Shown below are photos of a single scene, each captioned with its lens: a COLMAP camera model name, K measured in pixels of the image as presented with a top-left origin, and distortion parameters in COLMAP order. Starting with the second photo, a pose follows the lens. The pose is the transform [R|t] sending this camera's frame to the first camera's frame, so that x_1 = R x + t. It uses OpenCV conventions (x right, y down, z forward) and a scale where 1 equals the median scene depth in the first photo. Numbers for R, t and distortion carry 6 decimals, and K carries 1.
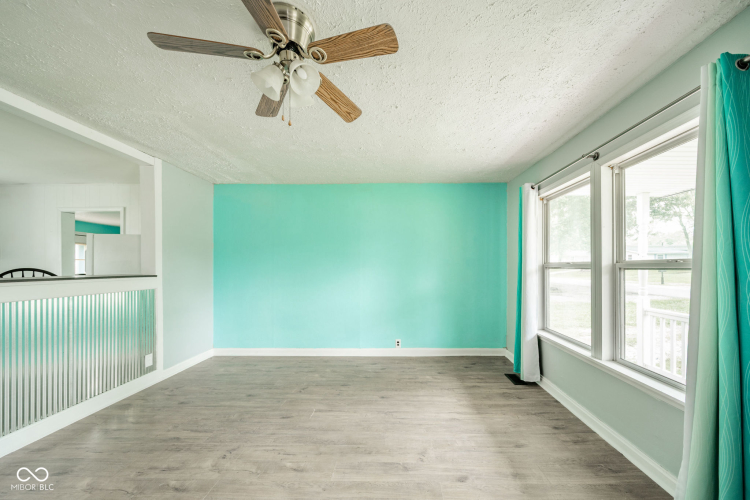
lens RADIAL K [[272.2, 0, 400.2], [0, 272.2, 266.2], [0, 0, 1]] dist [-0.000694, -0.000149]
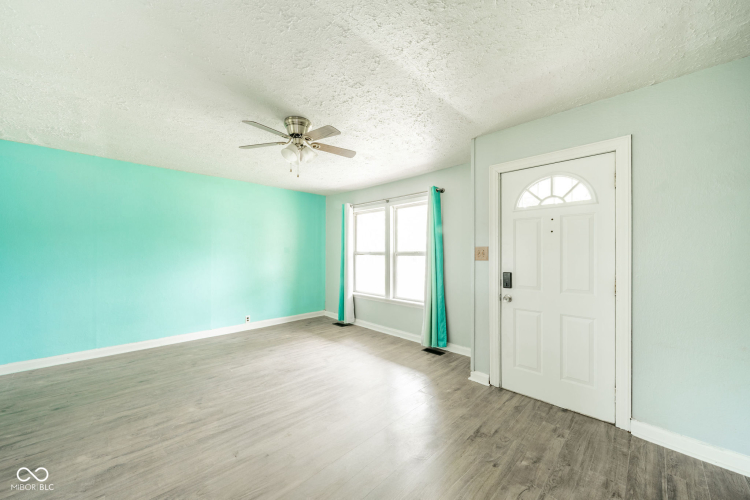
lens RADIAL K [[277.4, 0, 383.3], [0, 277.4, 252.9], [0, 0, 1]] dist [0.000142, -0.000004]
pose [[0.689636, 0.004569, 0.724141, -0.813930], [-0.006132, 0.999981, -0.000470, -0.006200], [-0.724130, -0.004116, 0.689651, -0.419768]]
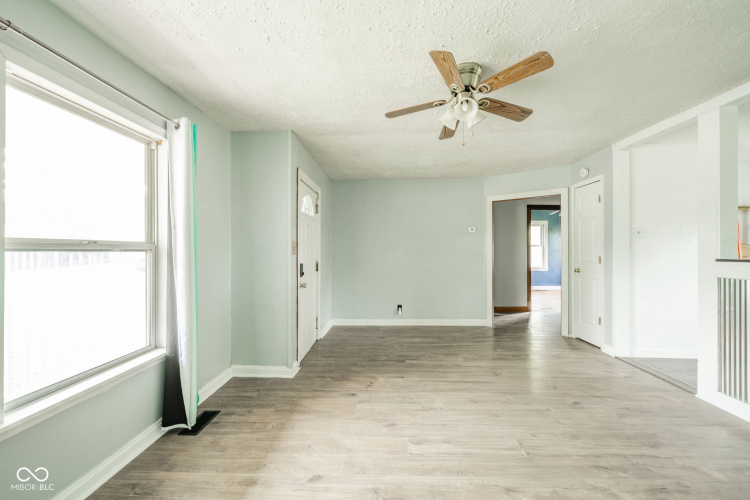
lens RADIAL K [[279.2, 0, 375.0], [0, 279.2, 250.0], [0, 0, 1]] dist [0.000238, 0.000083]
pose [[-0.998701, 0.001611, 0.050926, -0.016736], [0.001393, 0.999990, -0.004329, 0.011310], [-0.050932, -0.004253, -0.998693, 1.455307]]
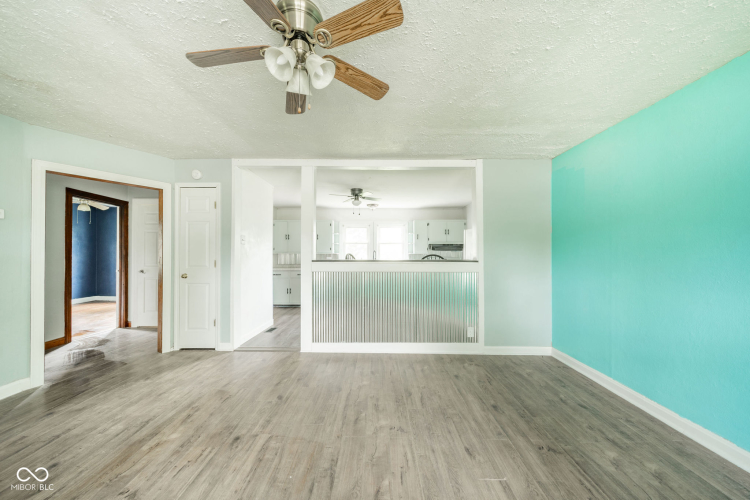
lens RADIAL K [[272.1, 0, 370.8], [0, 272.1, 252.2], [0, 0, 1]] dist [-0.000164, -0.000004]
pose [[-0.035717, -0.006252, -0.999342, 0.360129], [0.002308, 0.999977, -0.006339, 0.006426], [0.999359, -0.002533, -0.035702, 0.782160]]
